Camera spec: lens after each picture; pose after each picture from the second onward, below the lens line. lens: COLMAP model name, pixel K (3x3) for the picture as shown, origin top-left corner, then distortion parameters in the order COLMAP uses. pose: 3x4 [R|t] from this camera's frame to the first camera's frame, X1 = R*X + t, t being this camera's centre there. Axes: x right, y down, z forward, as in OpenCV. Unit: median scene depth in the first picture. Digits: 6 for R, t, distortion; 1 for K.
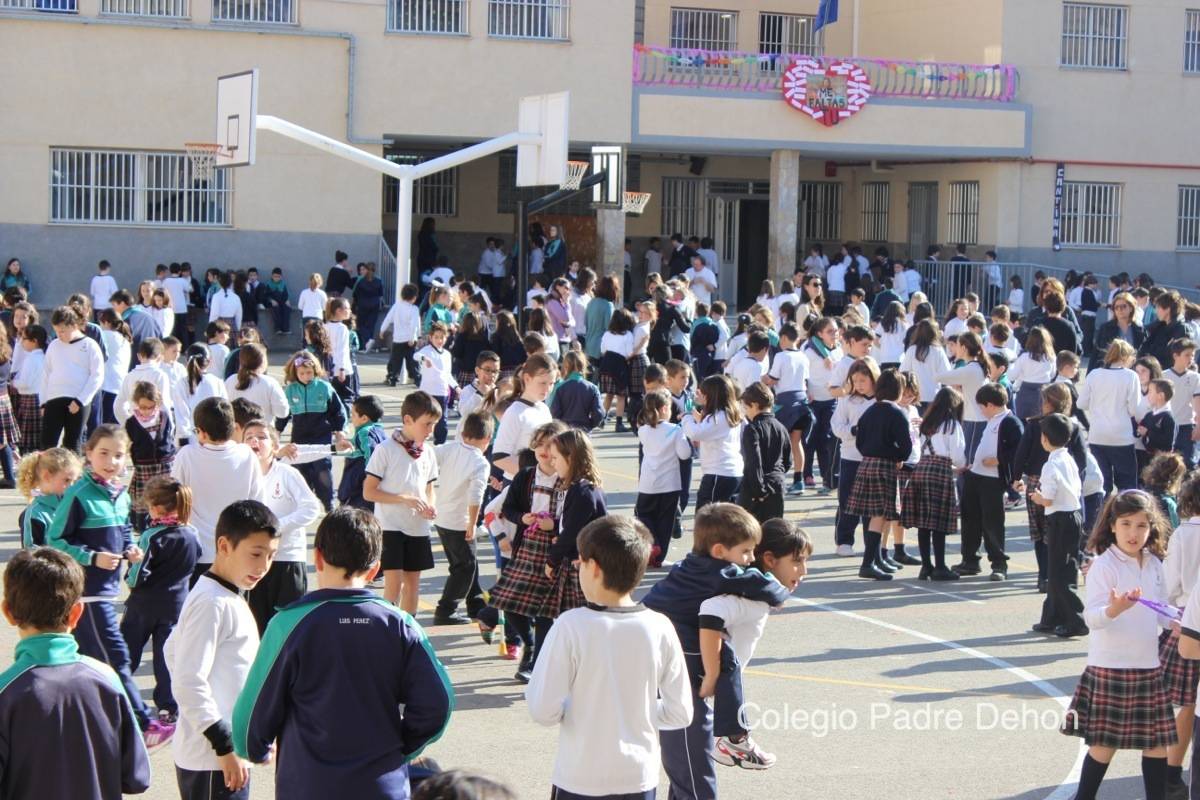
lens RADIAL K [[2841.5, 0, 600.0], [0, 2841.5, 400.0], [0, 0, 1]] dist [0.086127, -0.340096]
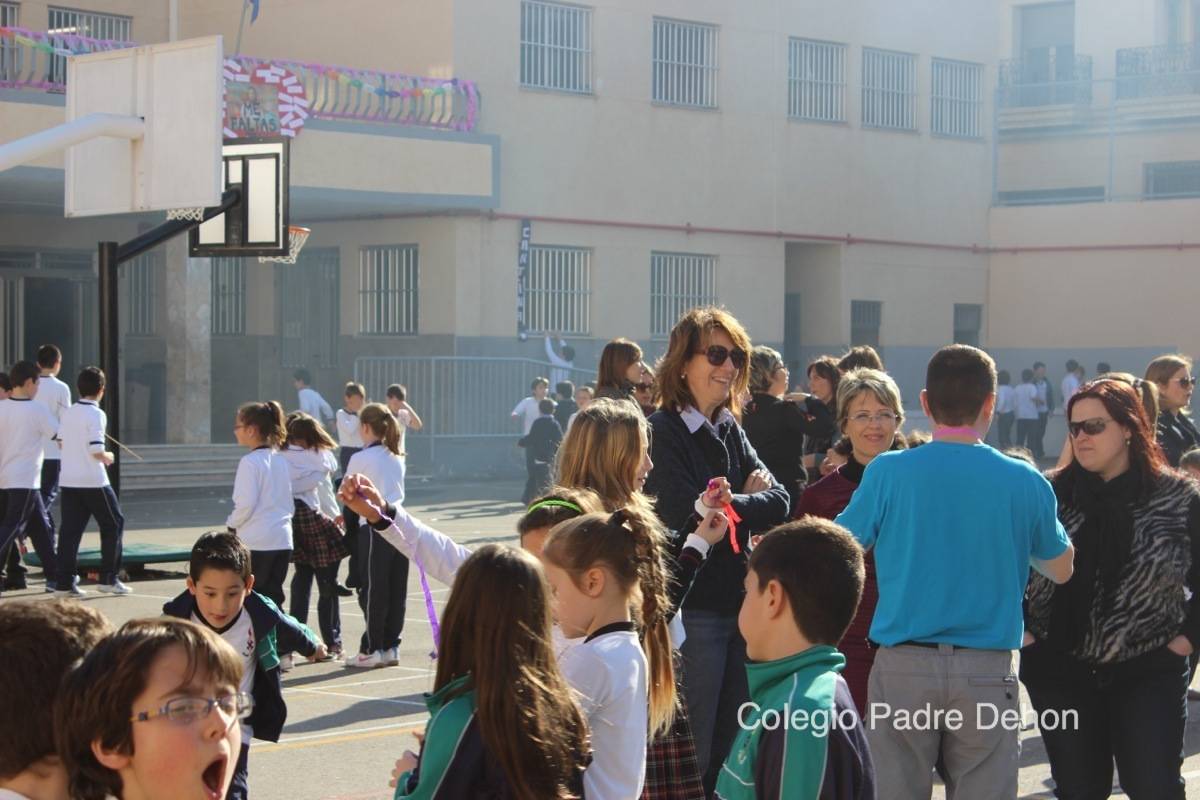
lens RADIAL K [[2841.5, 0, 600.0], [0, 2841.5, 400.0], [0, 0, 1]] dist [0.086127, -0.340096]
pose [[0.906607, -0.024789, 0.421247, -0.130544], [0.042634, 0.998546, -0.032996, -0.013600], [-0.419817, 0.047874, 0.906345, 0.358088]]
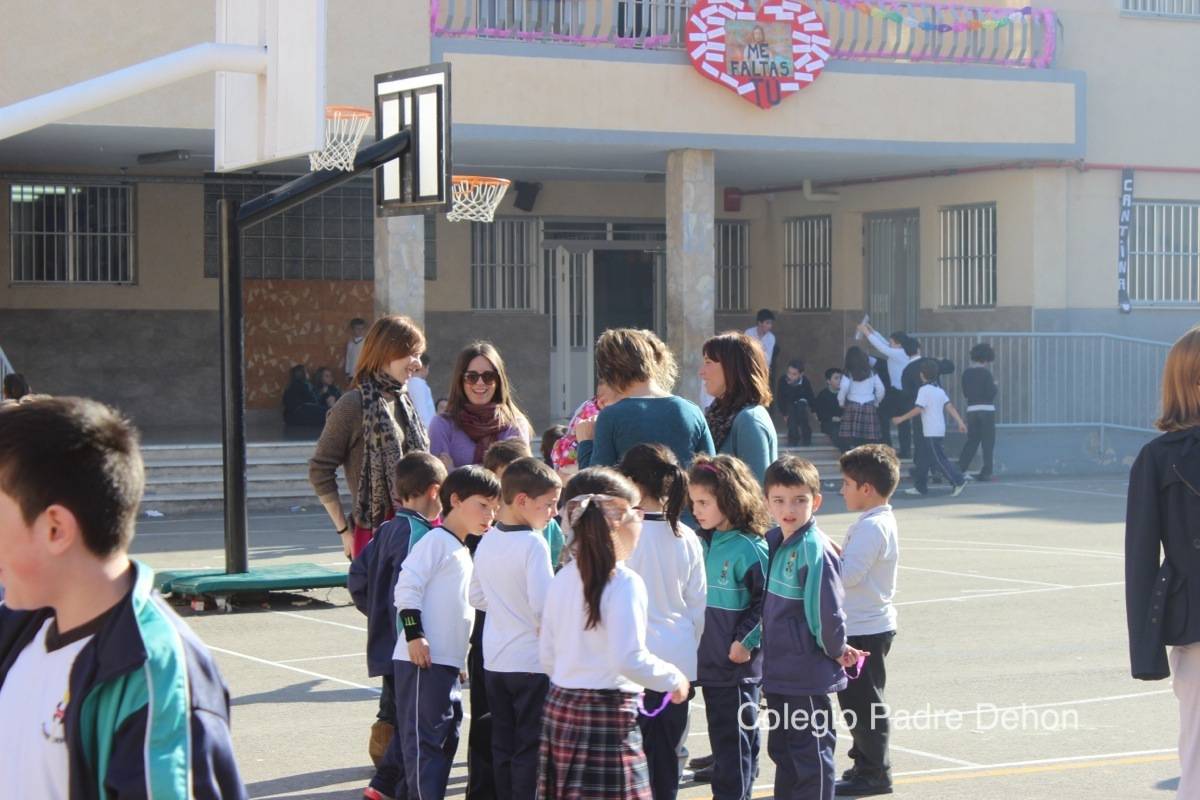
lens RADIAL K [[2841.5, 0, 600.0], [0, 2841.5, 400.0], [0, 0, 1]] dist [0.086127, -0.340096]
pose [[0.995586, -0.029746, 0.089020, -0.007352], [0.033224, 0.998731, -0.037846, -0.014970], [-0.087781, 0.040637, 0.995311, 0.420367]]
